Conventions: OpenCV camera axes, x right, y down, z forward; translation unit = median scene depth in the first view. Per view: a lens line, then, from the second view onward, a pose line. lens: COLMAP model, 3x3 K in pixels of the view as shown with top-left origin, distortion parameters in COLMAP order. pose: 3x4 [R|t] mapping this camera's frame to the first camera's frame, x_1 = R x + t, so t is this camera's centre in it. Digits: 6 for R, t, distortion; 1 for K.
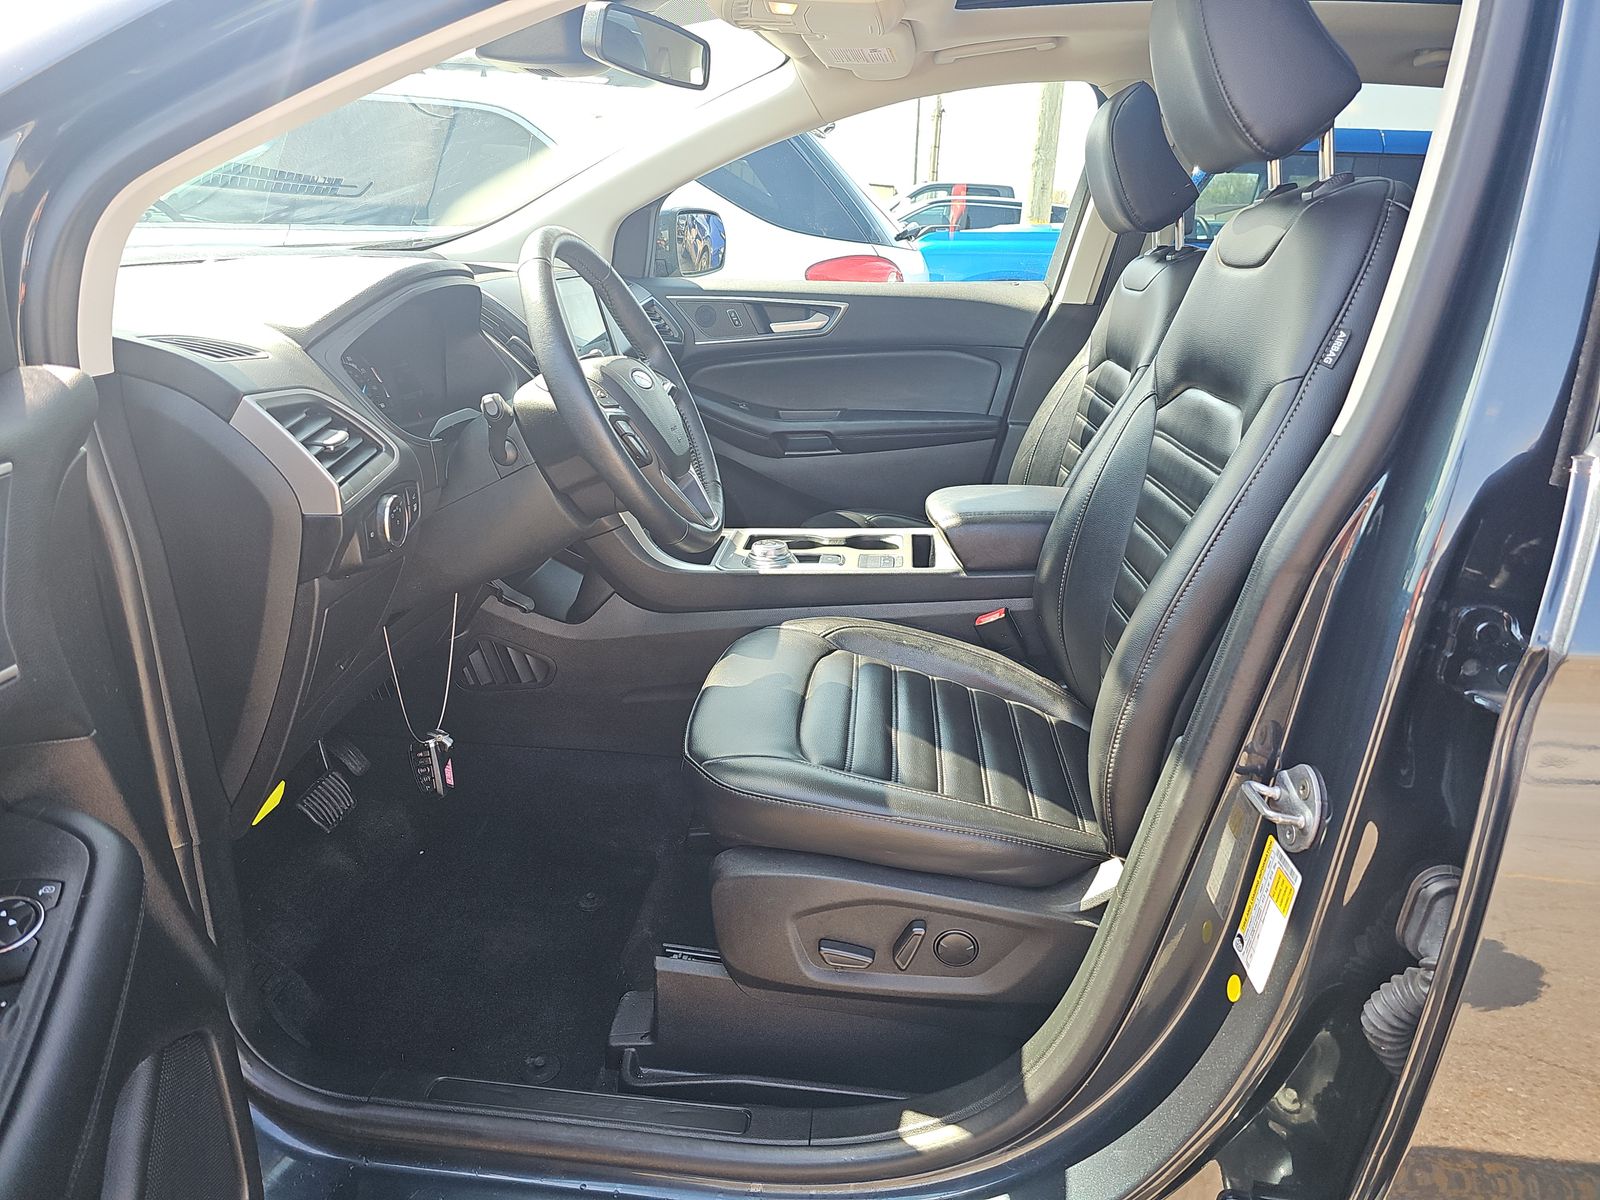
lens RADIAL K [[1050.9, 0, 800.0], [0, 1050.9, 600.0], [0, 0, 1]] dist [0.038694, -0.026759]
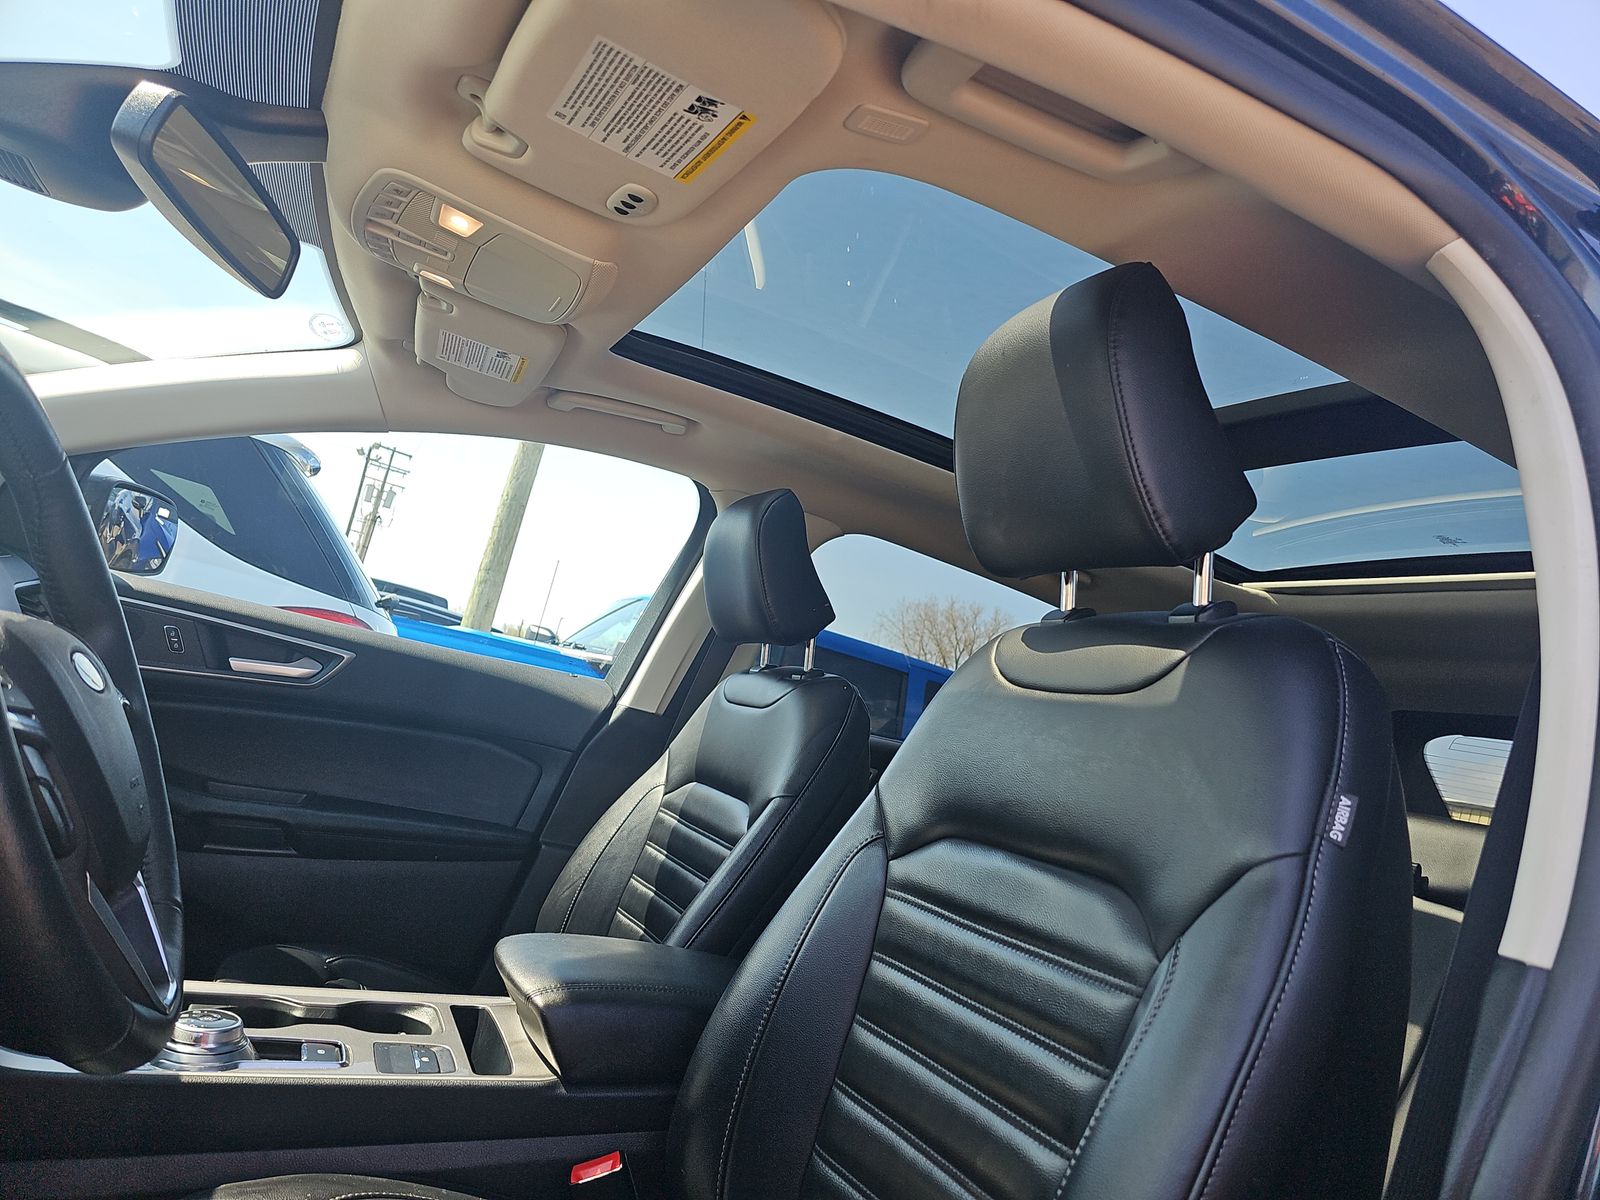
lens RADIAL K [[1050.9, 0, 800.0], [0, 1050.9, 600.0], [0, 0, 1]] dist [0.038694, -0.026759]
pose [[0.839023, 0.239713, 0.488445, -0.086501], [-0.033610, 0.918837, -0.393203, -0.042904], [-0.543057, 0.313490, 0.778982, 0.309871]]
